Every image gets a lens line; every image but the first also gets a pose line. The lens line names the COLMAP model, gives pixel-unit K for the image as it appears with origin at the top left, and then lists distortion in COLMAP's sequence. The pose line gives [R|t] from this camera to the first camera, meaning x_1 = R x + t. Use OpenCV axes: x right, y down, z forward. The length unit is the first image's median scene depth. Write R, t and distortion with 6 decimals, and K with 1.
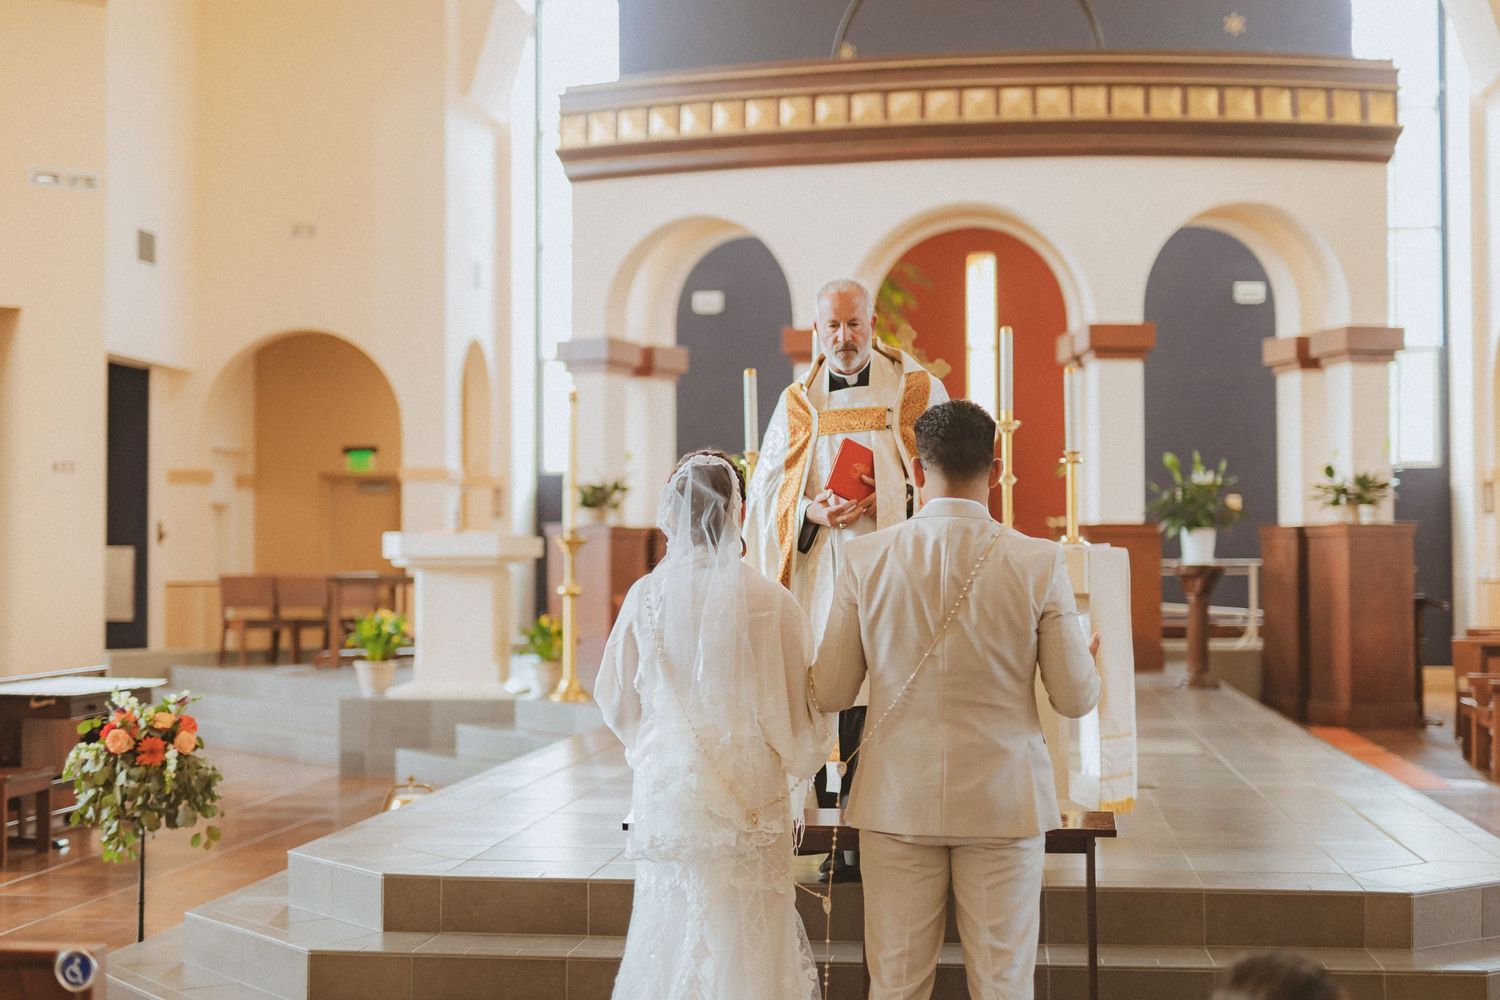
lens RADIAL K [[2075.6, 0, 749.0], [0, 2075.6, 502.9], [0, 0, 1]] dist [-0.001017, -0.014109]
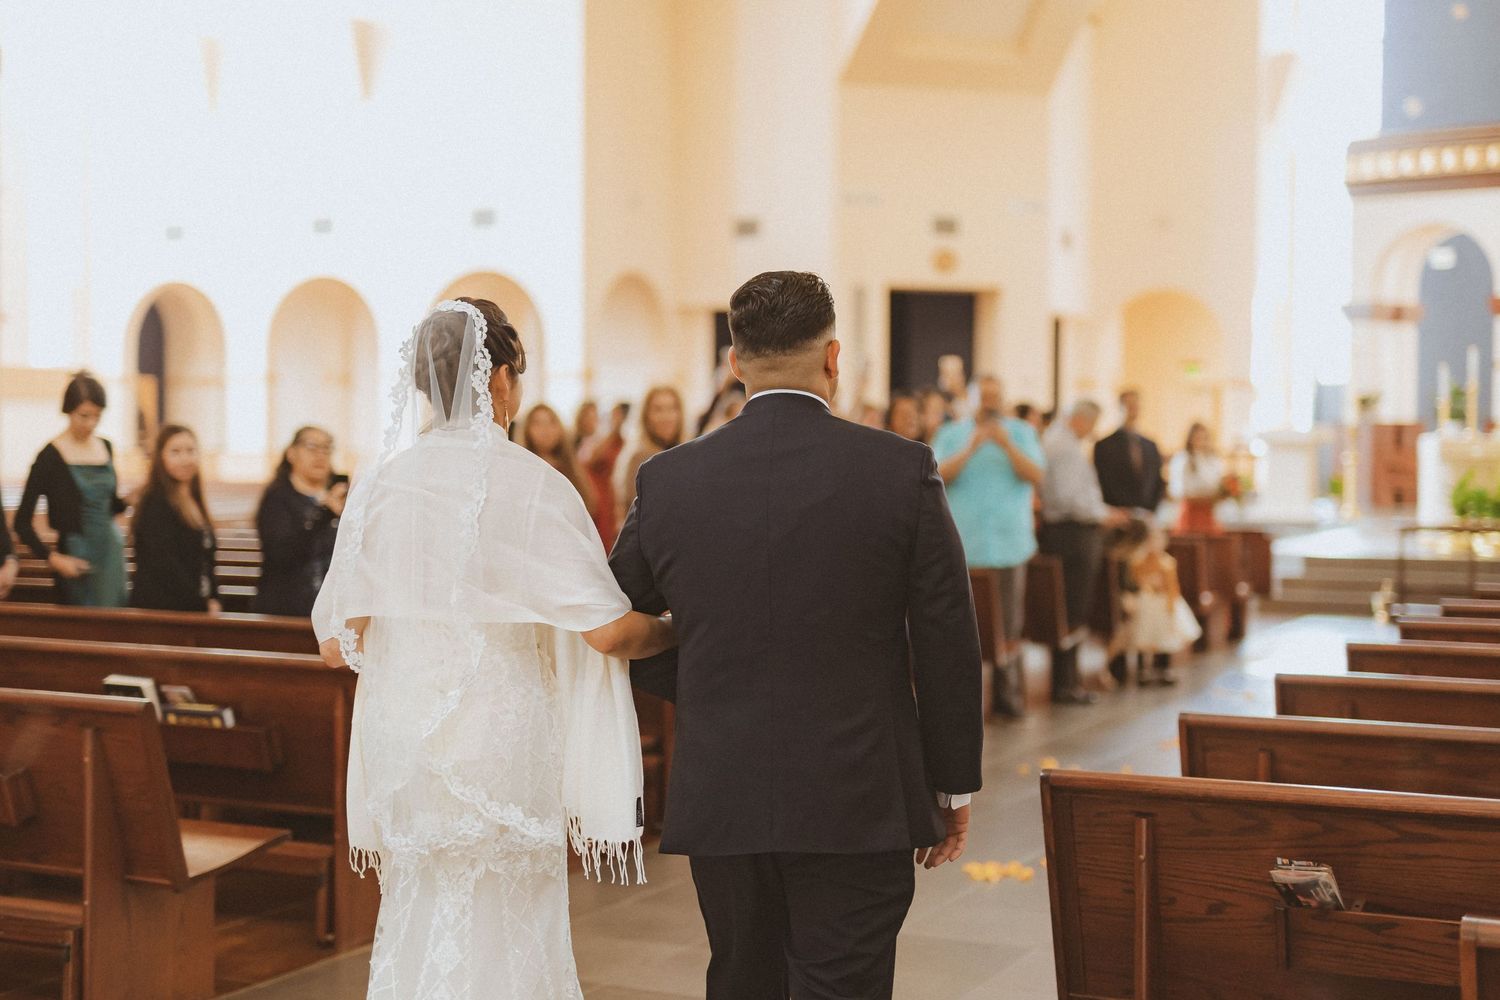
lens RADIAL K [[2237.4, 0, 750.0], [0, 2237.4, 500.0], [0, 0, 1]] dist [-0.022308, 0.042255]
pose [[0.945202, 0.012449, -0.326247, 0.042491], [0.003344, 0.998851, 0.047805, -0.011459], [0.326468, -0.046276, 0.944075, -0.787979]]
